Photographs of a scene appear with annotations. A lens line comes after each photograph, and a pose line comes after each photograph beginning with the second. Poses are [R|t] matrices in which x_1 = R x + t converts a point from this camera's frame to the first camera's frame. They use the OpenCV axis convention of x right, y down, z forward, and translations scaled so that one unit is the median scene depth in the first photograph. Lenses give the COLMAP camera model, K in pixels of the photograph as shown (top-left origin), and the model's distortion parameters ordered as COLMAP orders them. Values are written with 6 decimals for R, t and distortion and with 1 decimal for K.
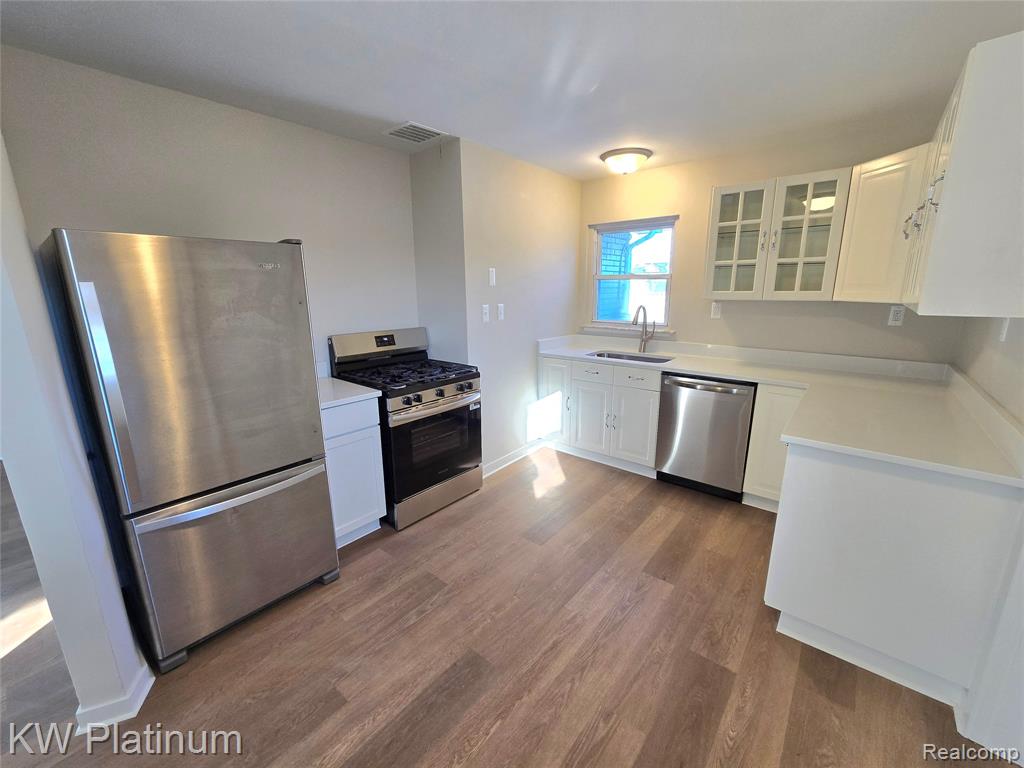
lens RADIAL K [[419.1, 0, 513.9], [0, 419.1, 383.1], [0, 0, 1]] dist [-0.002676, -0.000451]
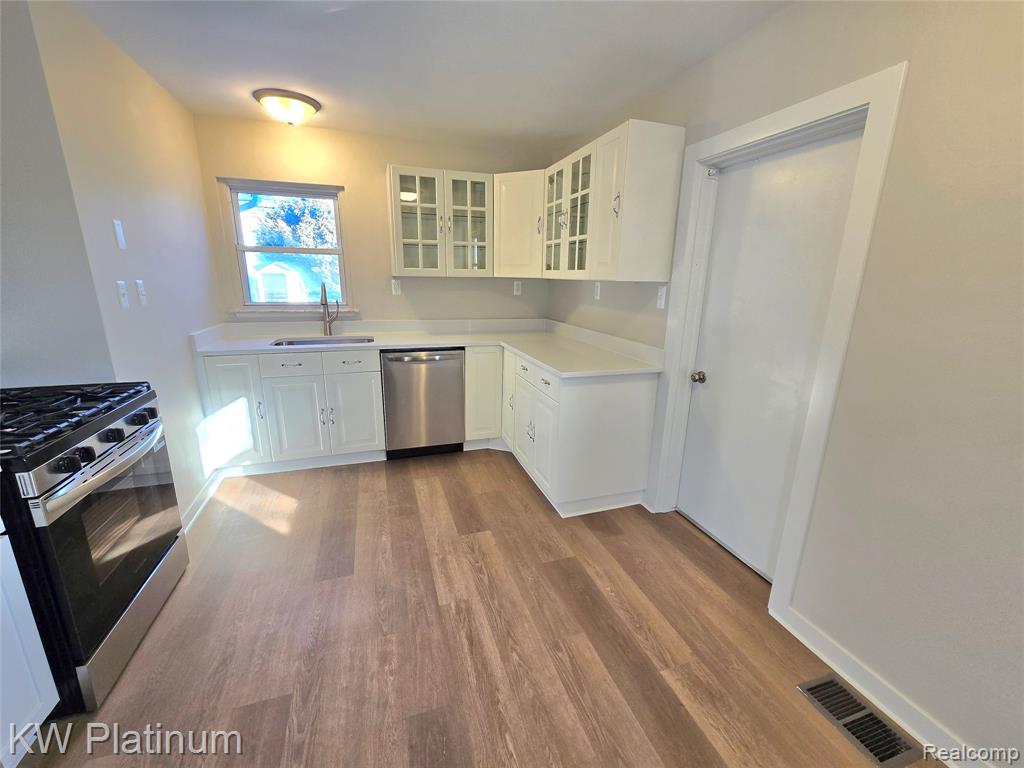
lens RADIAL K [[419.1, 0, 513.9], [0, 419.1, 383.1], [0, 0, 1]] dist [-0.002676, -0.000451]
pose [[0.530850, -0.197969, 0.824019, -0.341449], [0.169216, 0.977513, 0.125833, -0.025486], [-0.830400, 0.072638, 0.552412, 0.238600]]
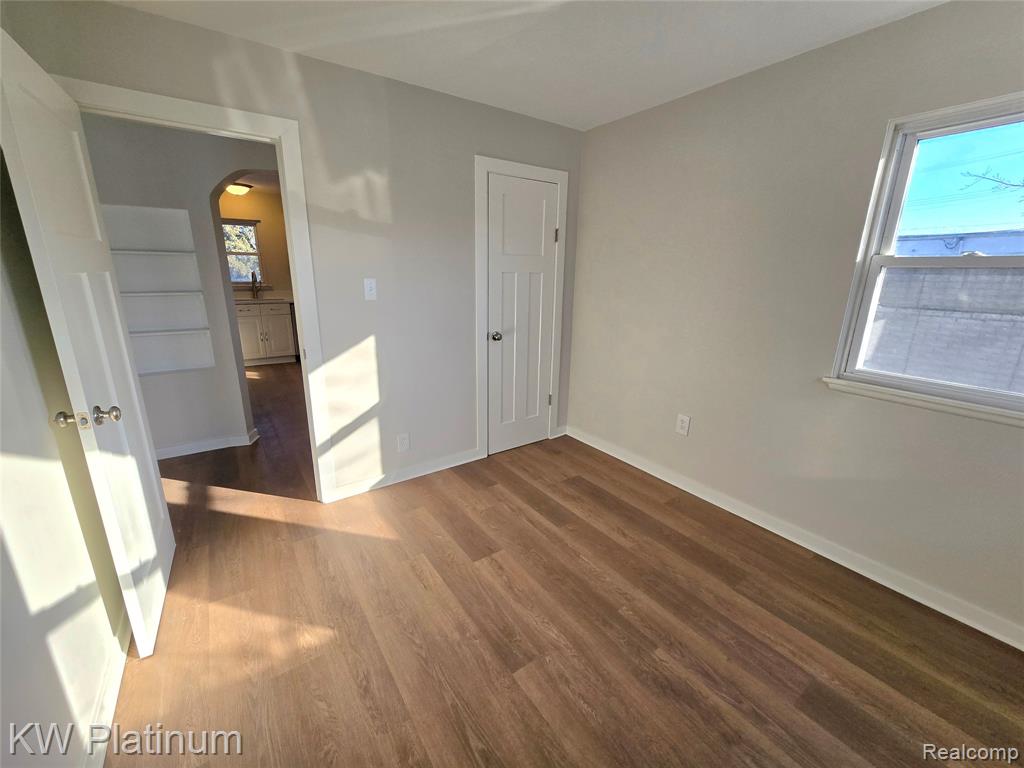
lens RADIAL K [[419.1, 0, 513.9], [0, 419.1, 383.1], [0, 0, 1]] dist [-0.002676, -0.000451]
pose [[0.272654, -0.241414, 0.931332, -1.481309], [0.203961, 0.960509, 0.189266, 0.203067], [-0.940245, 0.138351, 0.311126, -0.642577]]
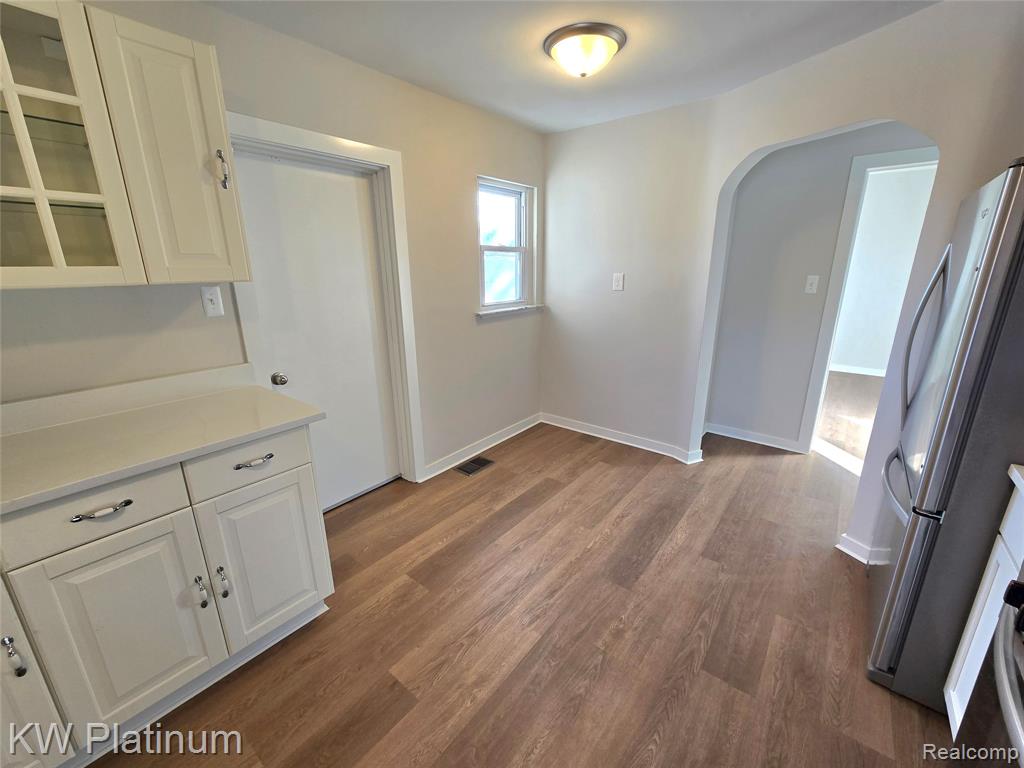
lens RADIAL K [[419.1, 0, 513.9], [0, 419.1, 383.1], [0, 0, 1]] dist [-0.002676, -0.000451]
pose [[-0.999770, 0.018342, -0.011120, 0.131974], [0.010698, 0.875736, 0.482672, -0.242959], [0.018591, 0.482442, -0.875731, 1.118463]]
